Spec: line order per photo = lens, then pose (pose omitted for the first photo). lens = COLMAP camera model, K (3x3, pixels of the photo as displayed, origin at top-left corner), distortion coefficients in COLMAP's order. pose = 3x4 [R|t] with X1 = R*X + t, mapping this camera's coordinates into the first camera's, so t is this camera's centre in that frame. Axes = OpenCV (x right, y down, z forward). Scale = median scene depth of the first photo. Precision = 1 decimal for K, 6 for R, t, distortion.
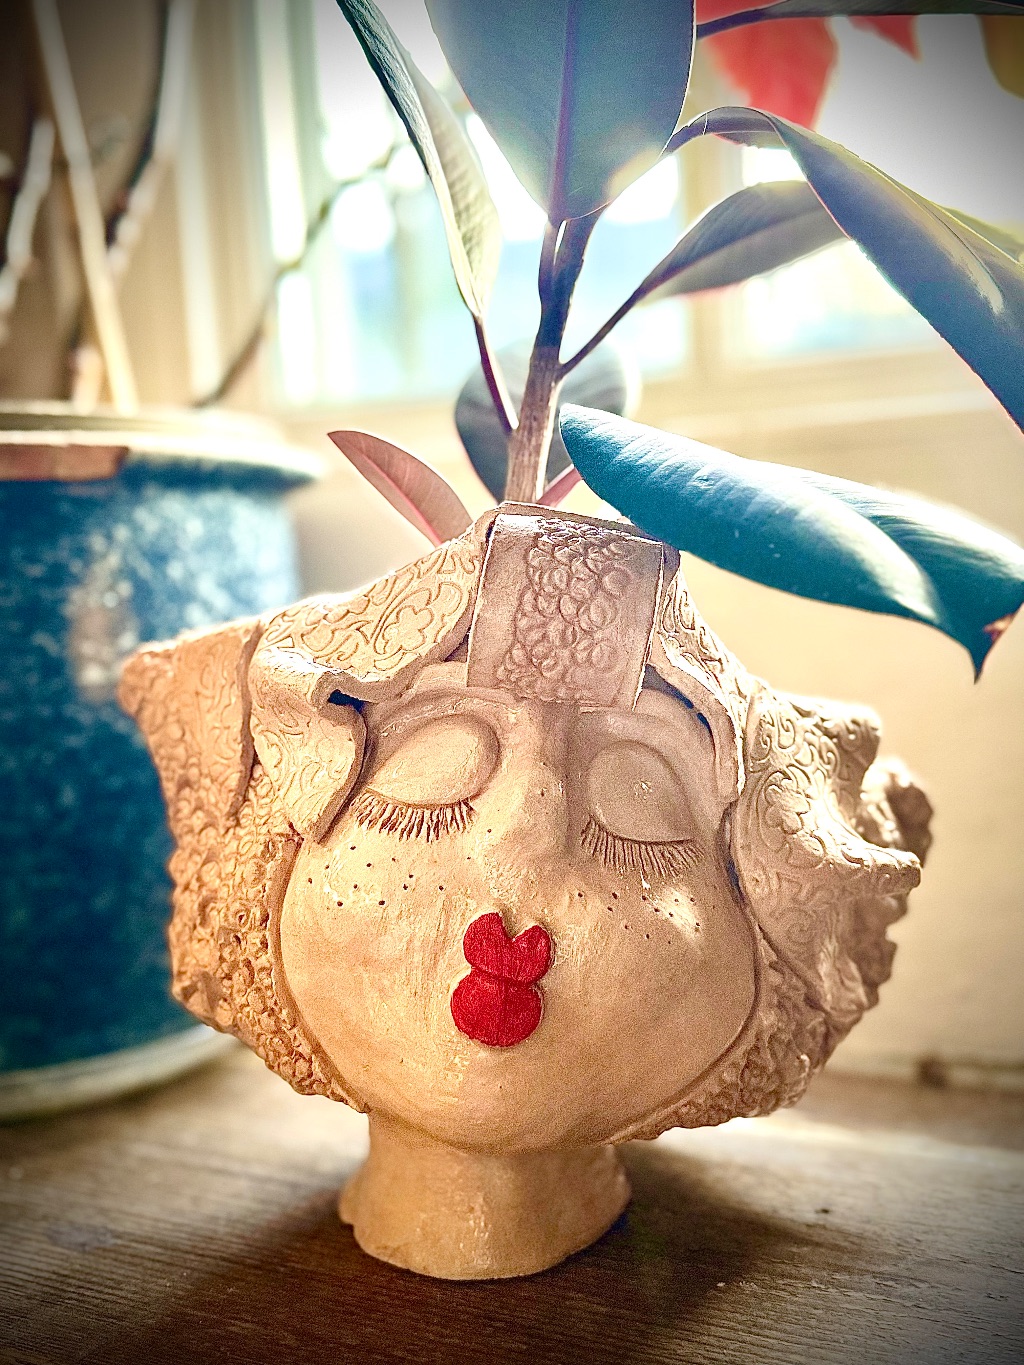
lens RADIAL K [[1358.7, 0, 501.2], [0, 1358.7, 683.7], [0, 0, 1]] dist [0.106344, -0.311276]
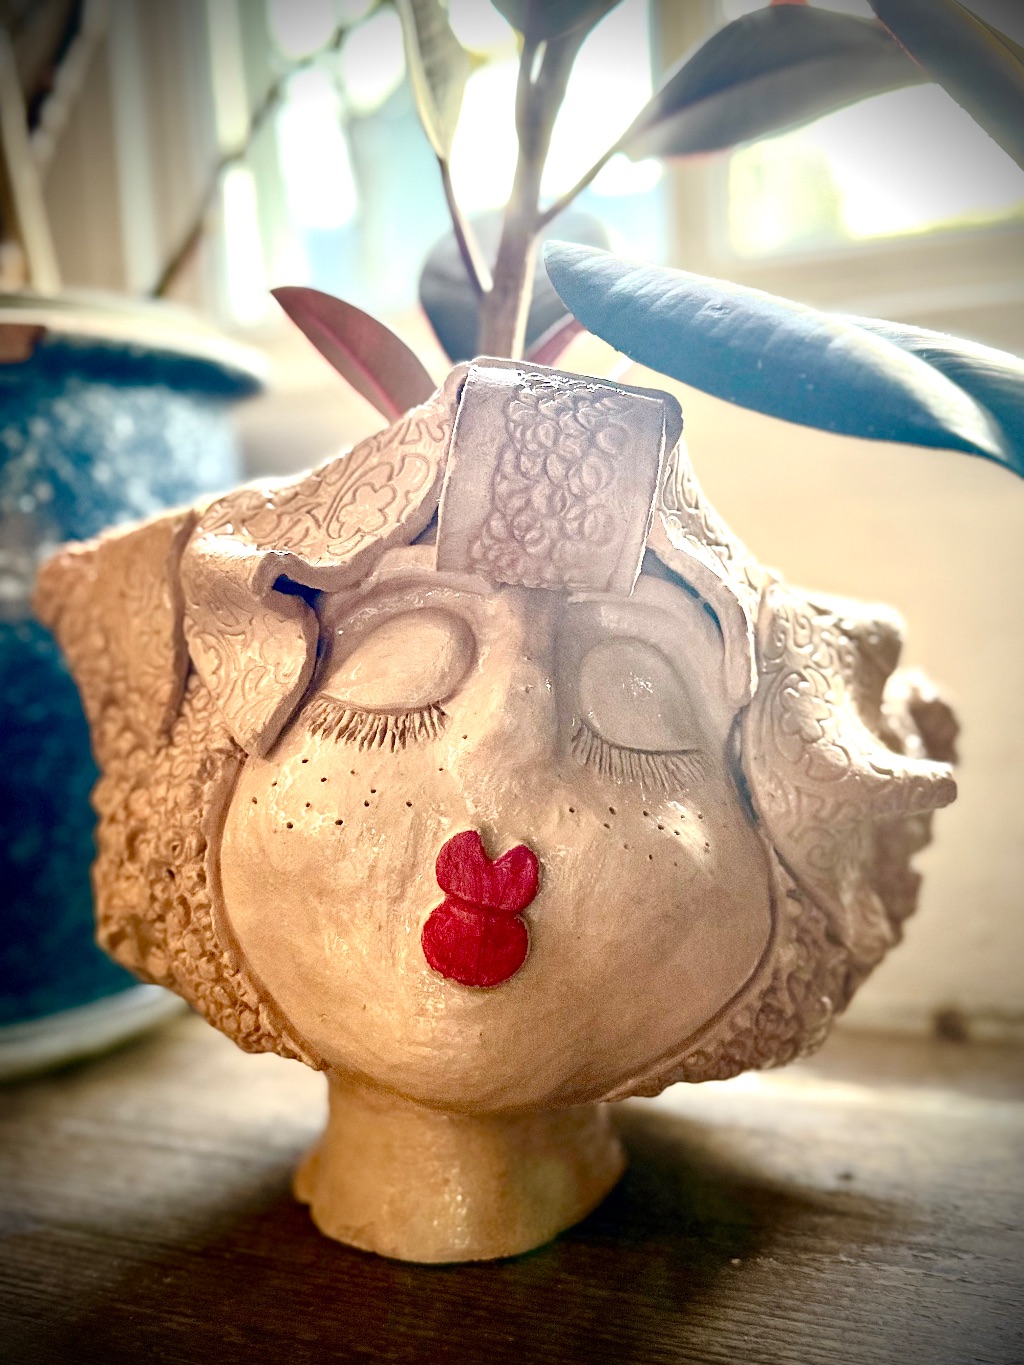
lens RADIAL K [[1368.1, 0, 512.0], [0, 1368.1, 682.5], [0, 0, 1]] dist [0.108556, -0.313116]
pose [[0.999370, -0.009315, 0.034259, -0.007647], [0.009004, 0.999917, 0.009225, 0.061619], [-0.034342, -0.008911, 0.999370, 0.131535]]
